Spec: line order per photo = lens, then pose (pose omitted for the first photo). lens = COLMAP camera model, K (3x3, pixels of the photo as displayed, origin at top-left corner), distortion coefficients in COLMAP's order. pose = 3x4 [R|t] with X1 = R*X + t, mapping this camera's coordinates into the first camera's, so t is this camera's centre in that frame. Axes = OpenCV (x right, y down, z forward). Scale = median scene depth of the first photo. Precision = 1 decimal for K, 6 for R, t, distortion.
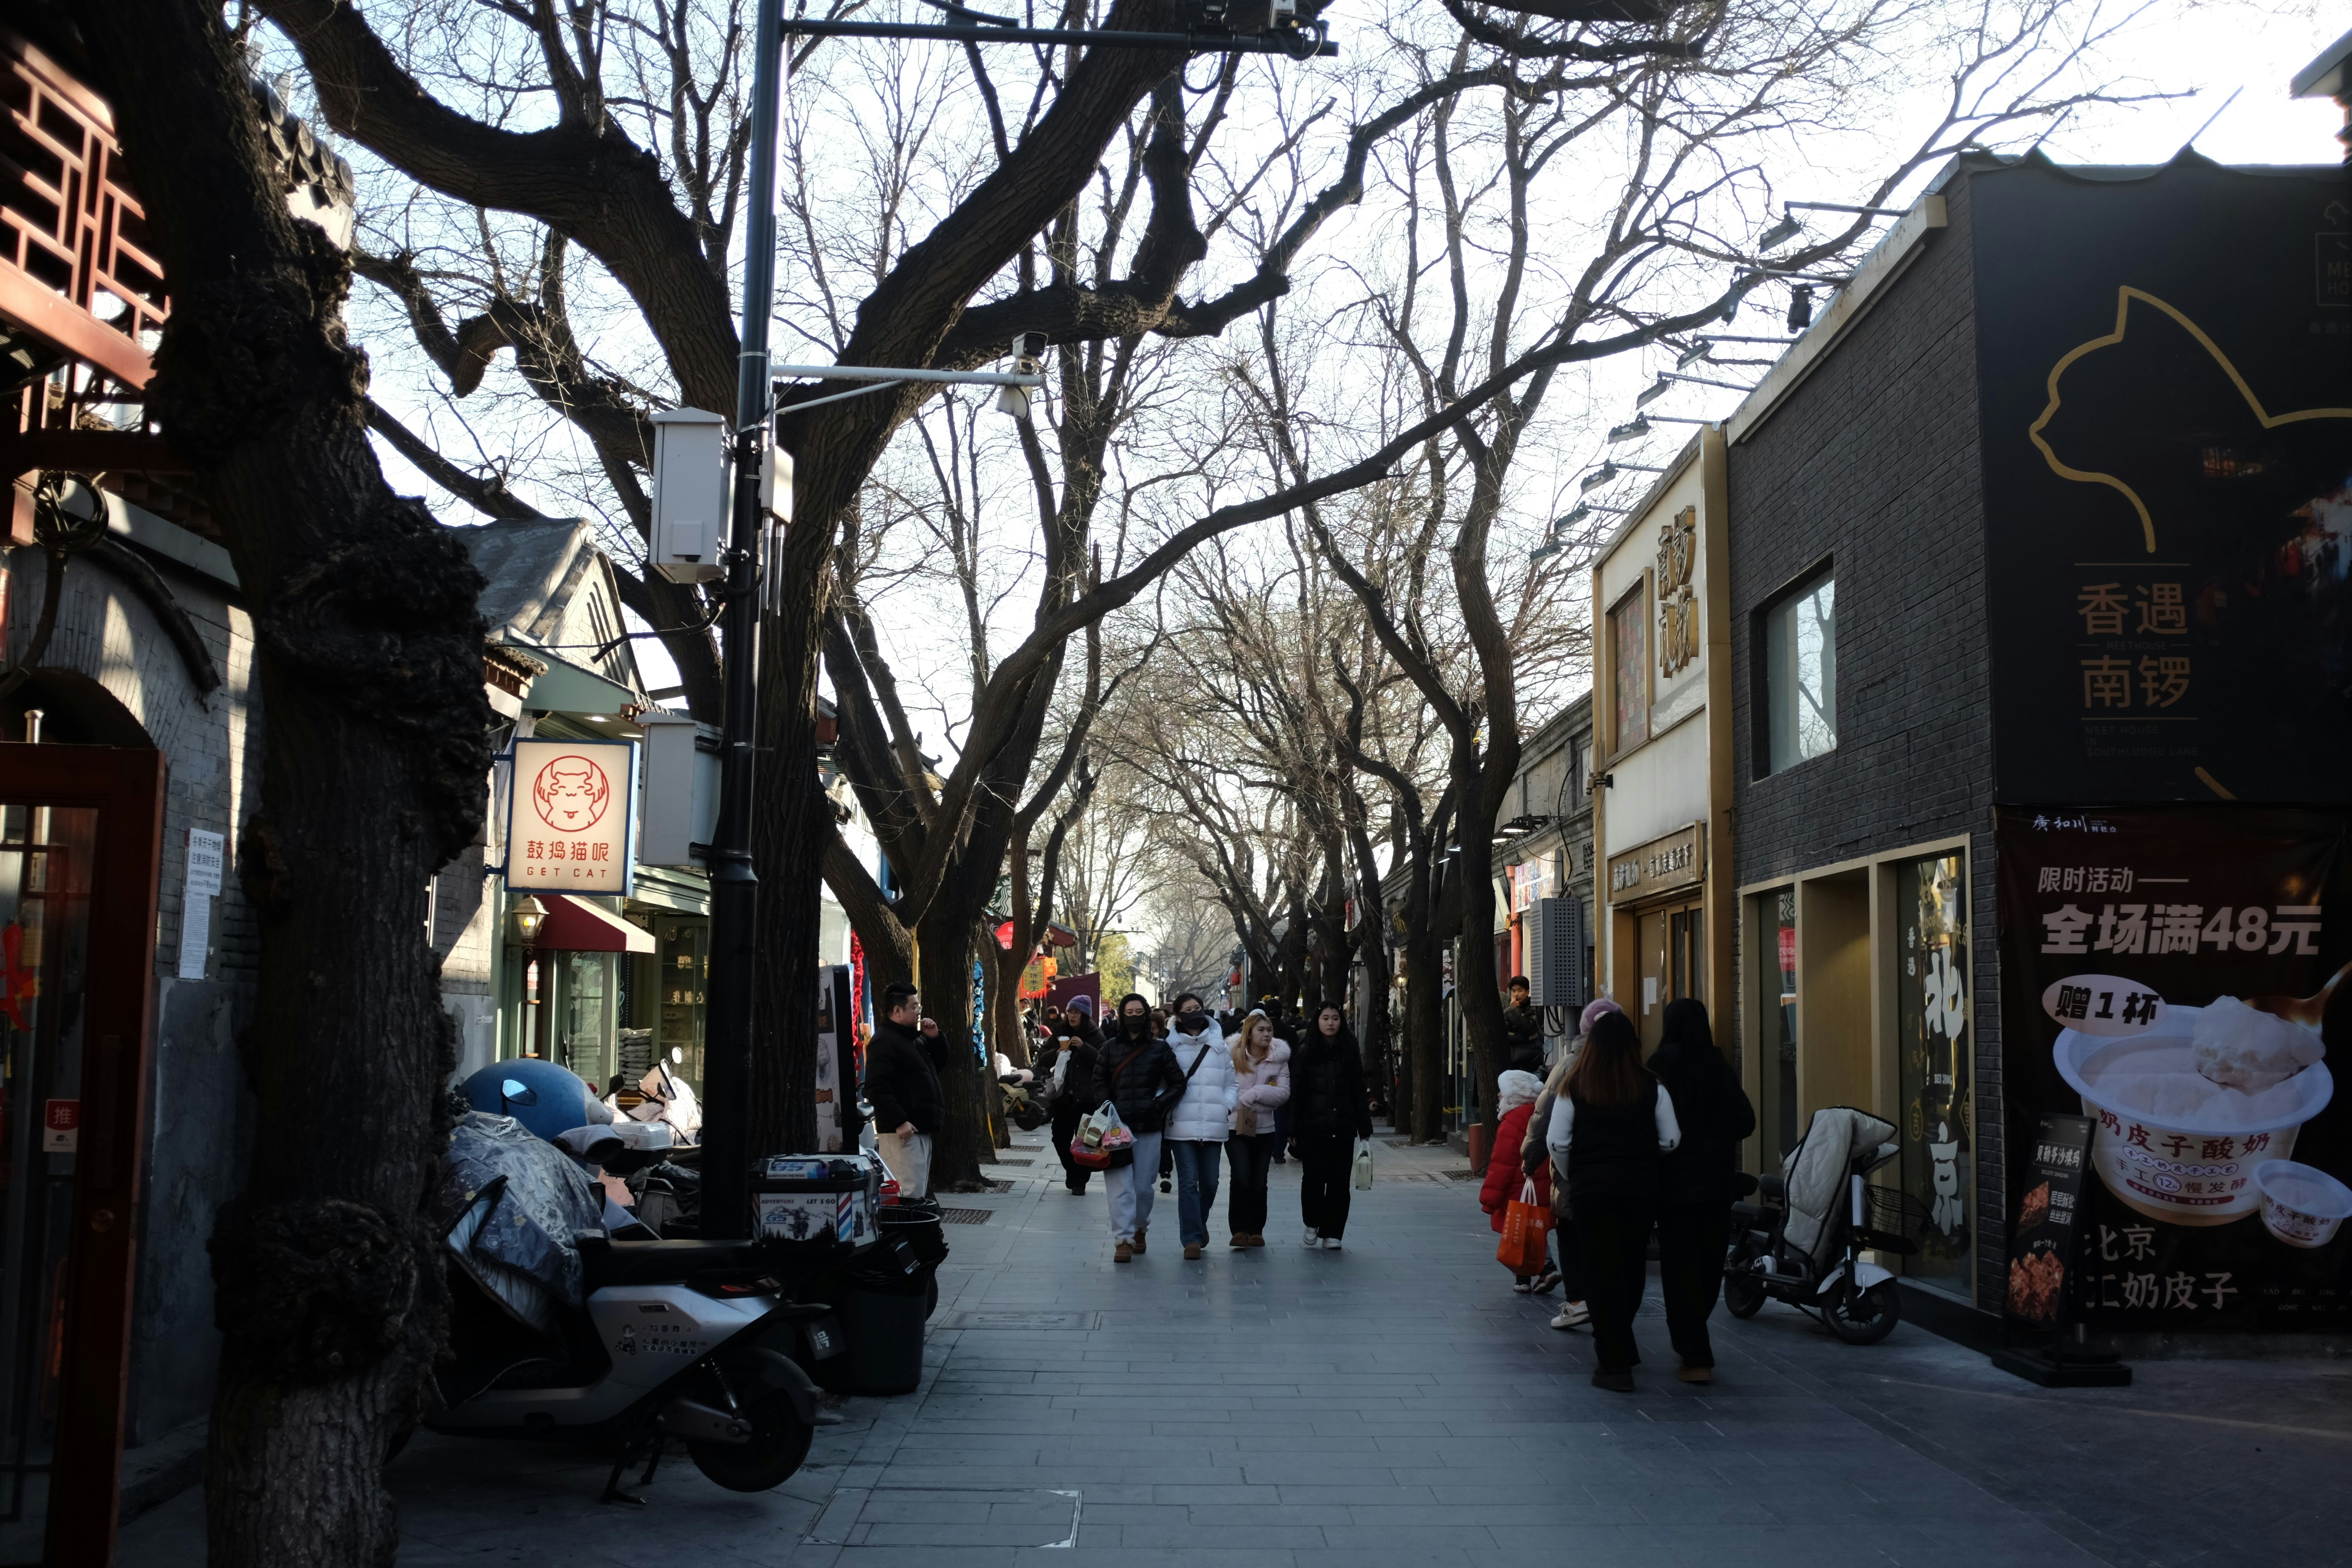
lens RADIAL K [[2363.0, 0, 1176.0], [0, 2363.0, 784.0], [0, 0, 1]] dist [-0.117014, 0.182250]
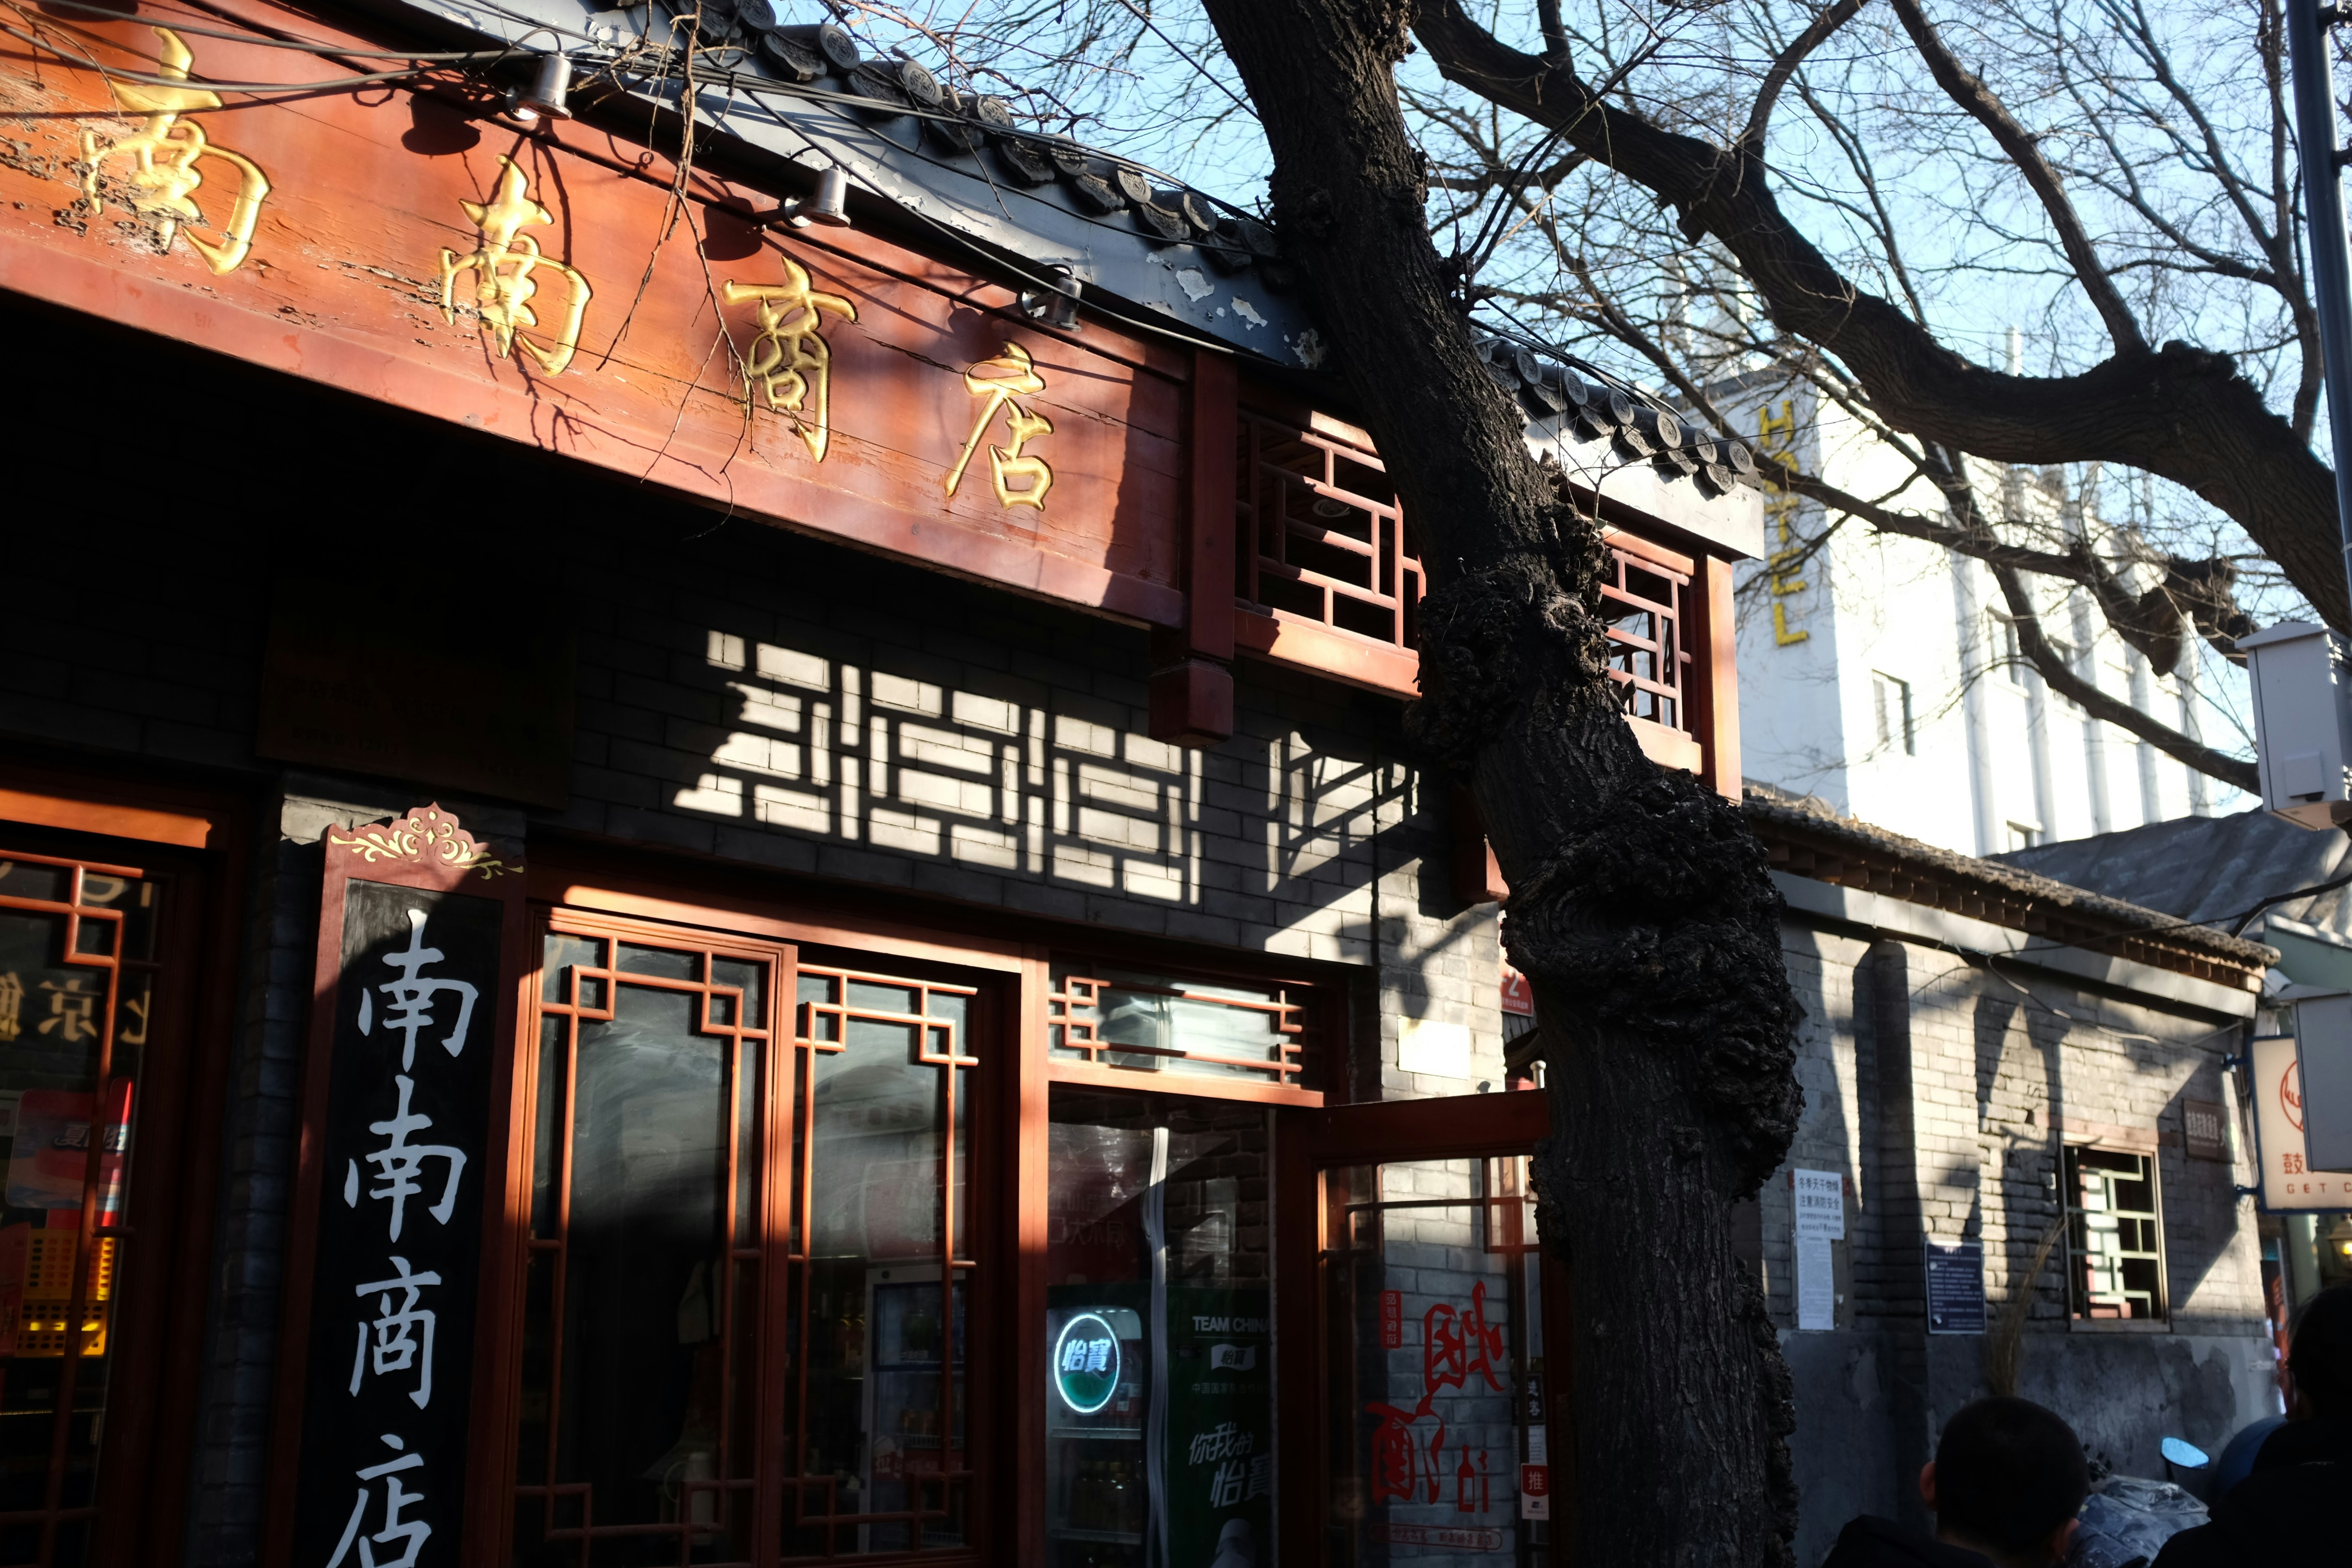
lens RADIAL K [[2363.0, 0, 1176.0], [0, 2363.0, 784.0], [0, 0, 1]] dist [-0.117014, 0.182250]
pose [[0.690513, -0.186639, -0.698826, 0.099148], [0.082527, 0.980156, -0.180230, 0.016166], [0.718596, 0.066779, 0.692214, 0.146241]]
